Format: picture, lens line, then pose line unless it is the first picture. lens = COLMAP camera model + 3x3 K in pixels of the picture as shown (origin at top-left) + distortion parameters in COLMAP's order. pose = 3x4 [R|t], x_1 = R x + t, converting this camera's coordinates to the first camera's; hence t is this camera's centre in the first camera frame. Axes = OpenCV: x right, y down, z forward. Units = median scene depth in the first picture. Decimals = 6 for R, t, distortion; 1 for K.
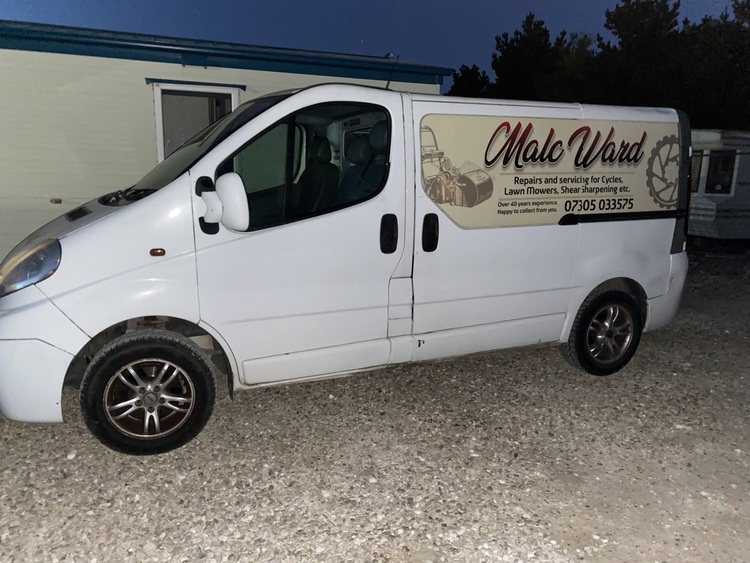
lens RADIAL K [[571.8, 0, 374.7], [0, 571.8, 282.1], [0, 0, 1]] dist [-0.003985, -0.002765]
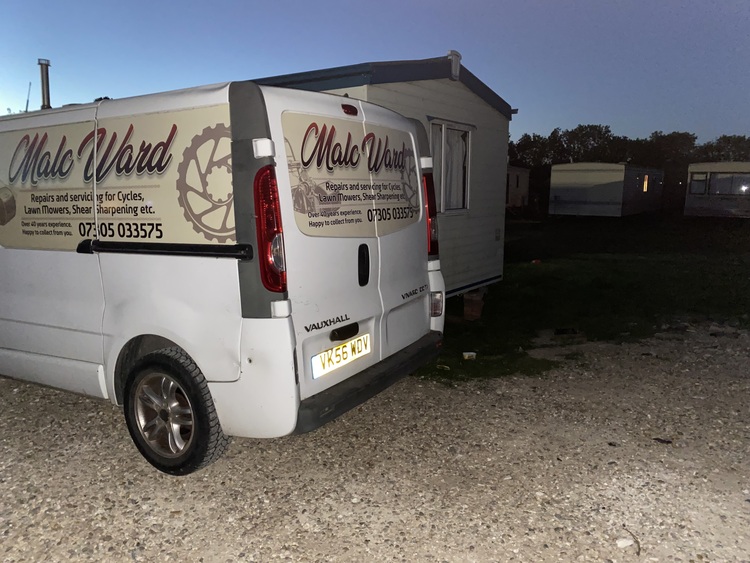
lens RADIAL K [[571.8, 0, 374.1], [0, 571.8, 262.1], [0, 0, 1]] dist [-0.003985, -0.002765]
pose [[0.615282, 0.092803, -0.782826, 1.184339], [-0.126758, 0.991771, 0.017944, -0.149582], [0.778049, 0.088189, 0.621982, 0.801051]]
